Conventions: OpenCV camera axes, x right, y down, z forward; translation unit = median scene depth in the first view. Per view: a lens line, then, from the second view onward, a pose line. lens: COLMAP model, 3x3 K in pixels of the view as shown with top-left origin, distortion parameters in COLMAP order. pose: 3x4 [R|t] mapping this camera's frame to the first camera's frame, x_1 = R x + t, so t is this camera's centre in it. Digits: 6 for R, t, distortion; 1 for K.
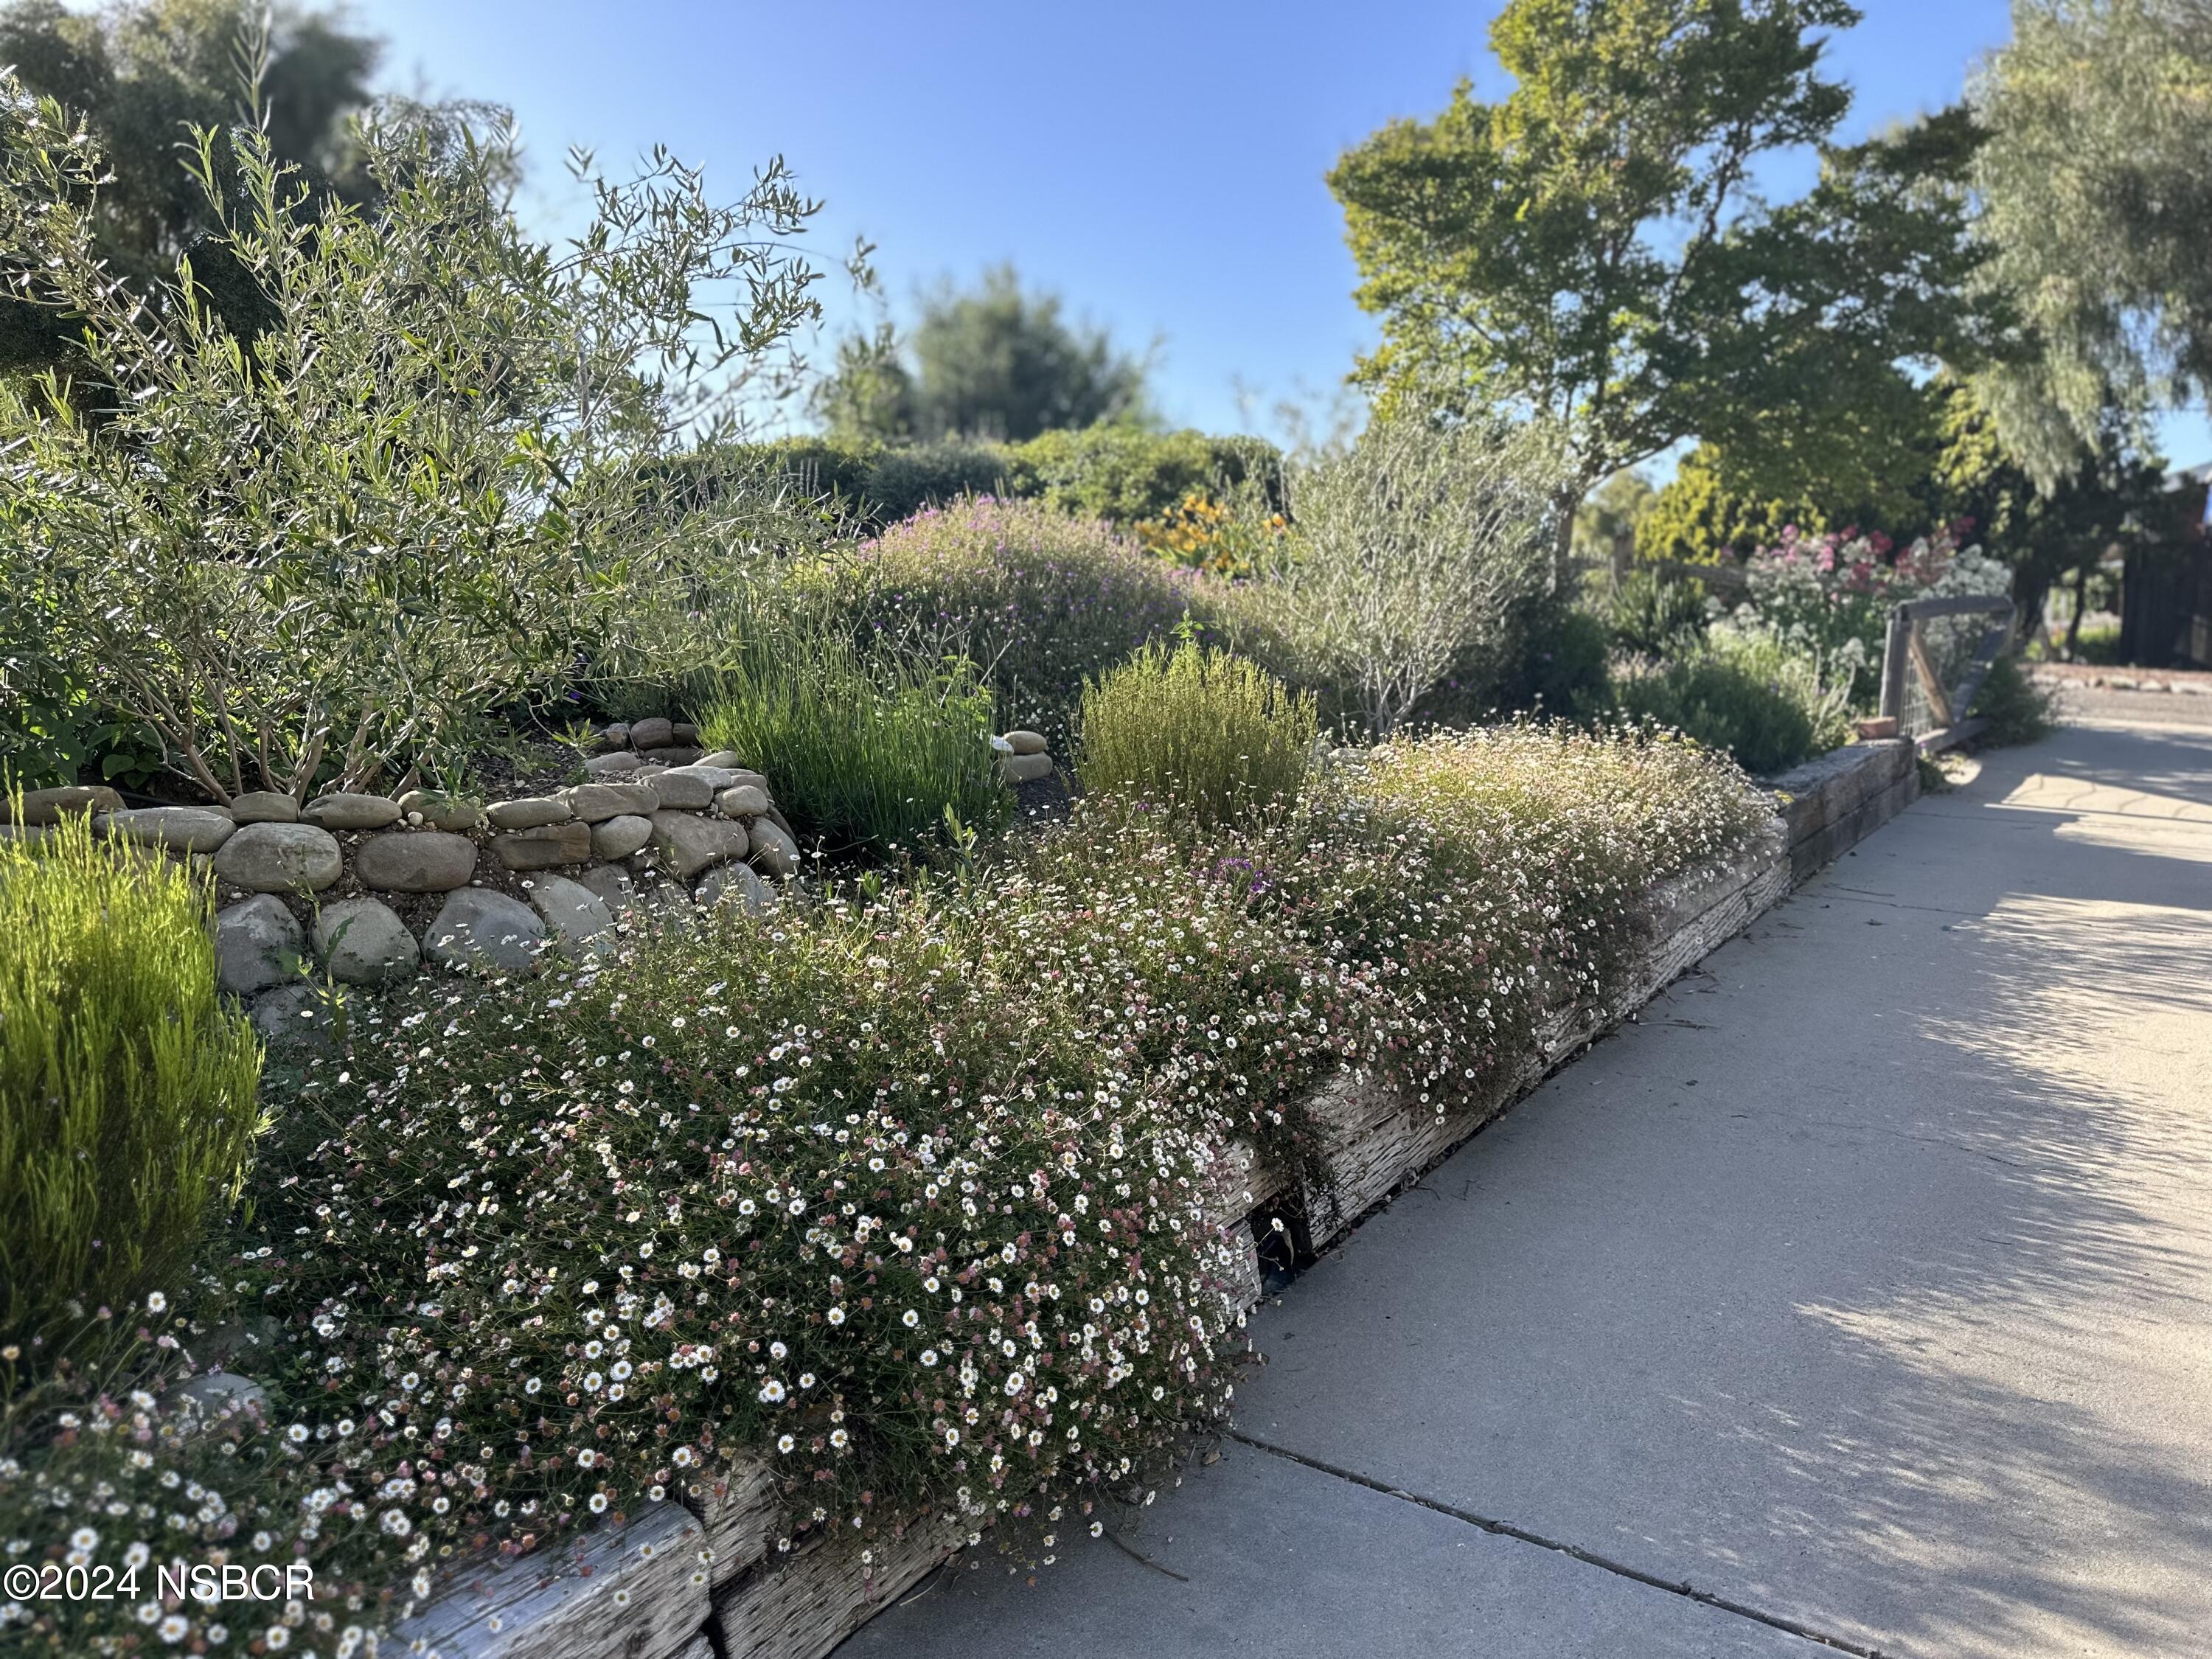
lens RADIAL K [[1541.2, 0, 1102.8], [0, 1541.2, 827.8], [0, 0, 1]] dist [0.038305, -0.053977]
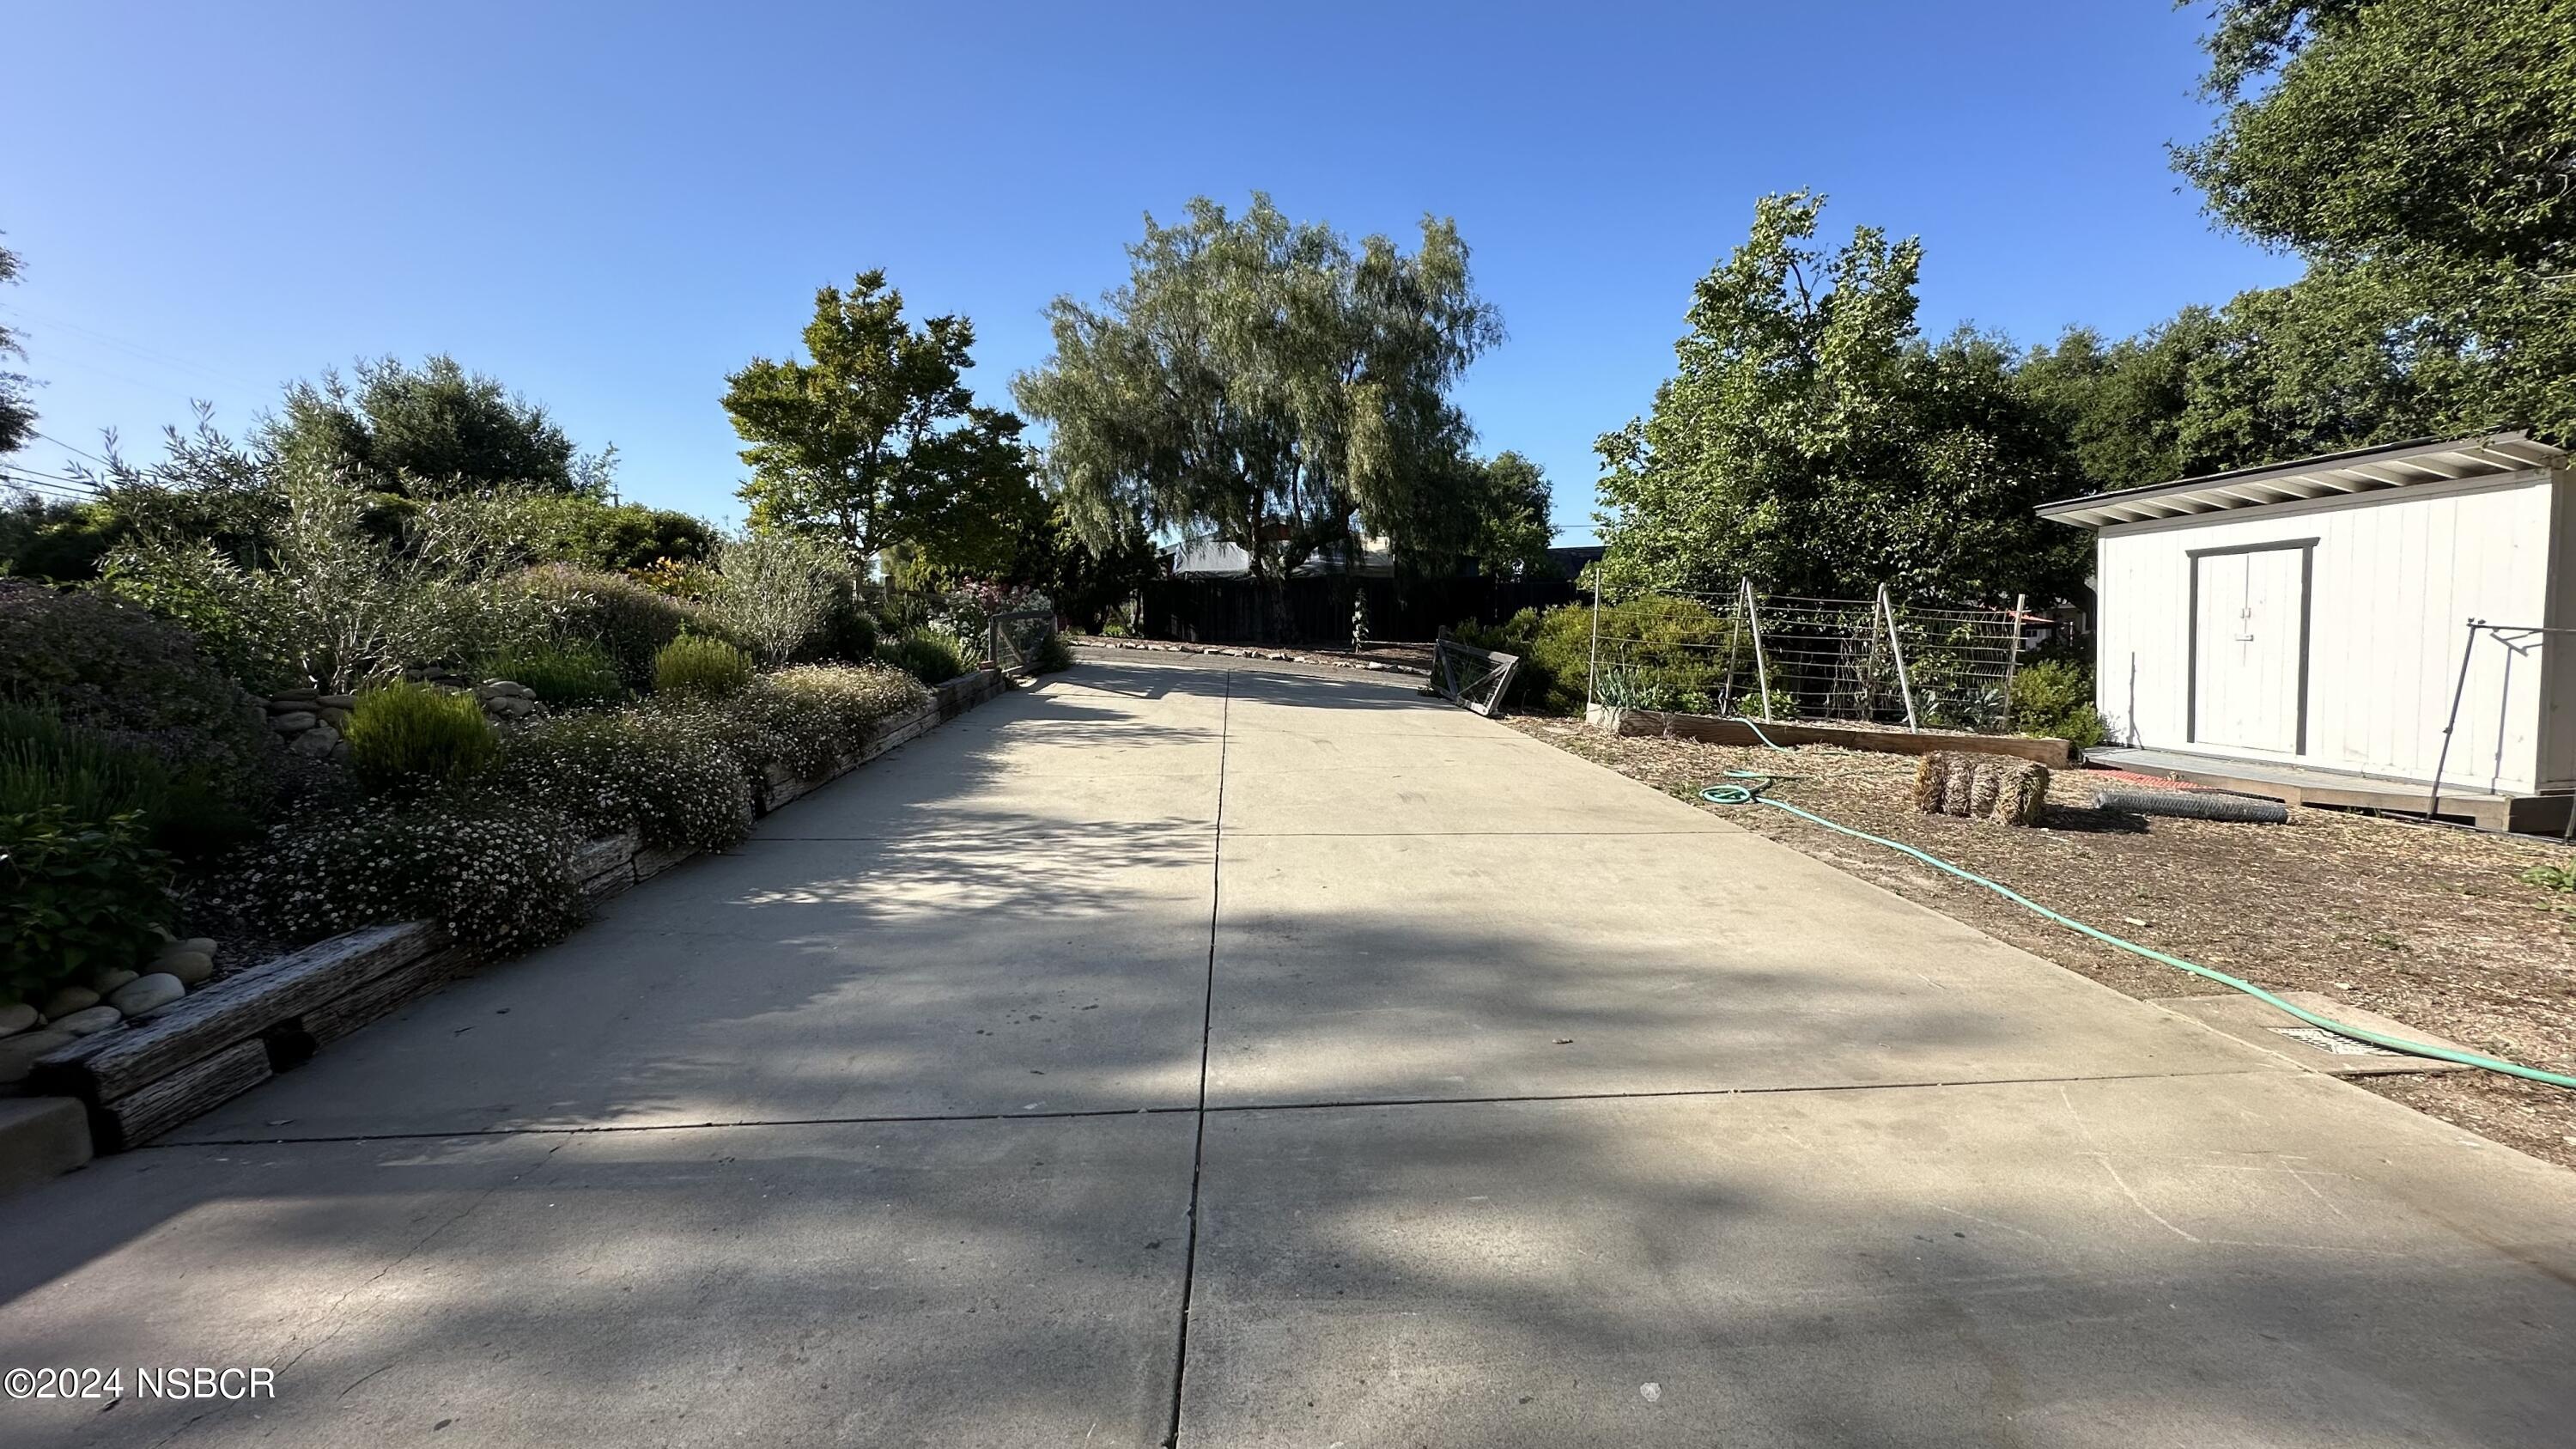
lens RADIAL K [[1011.4, 0, 1279.2], [0, 1011.4, 718.6], [0, 0, 1]] dist [-0.008154, -0.000313]
pose [[0.792704, -0.048983, 0.607635, -0.103351], [0.062727, 0.998030, -0.001378, 0.045477], [-0.606371, 0.039207, 0.794215, -0.487612]]
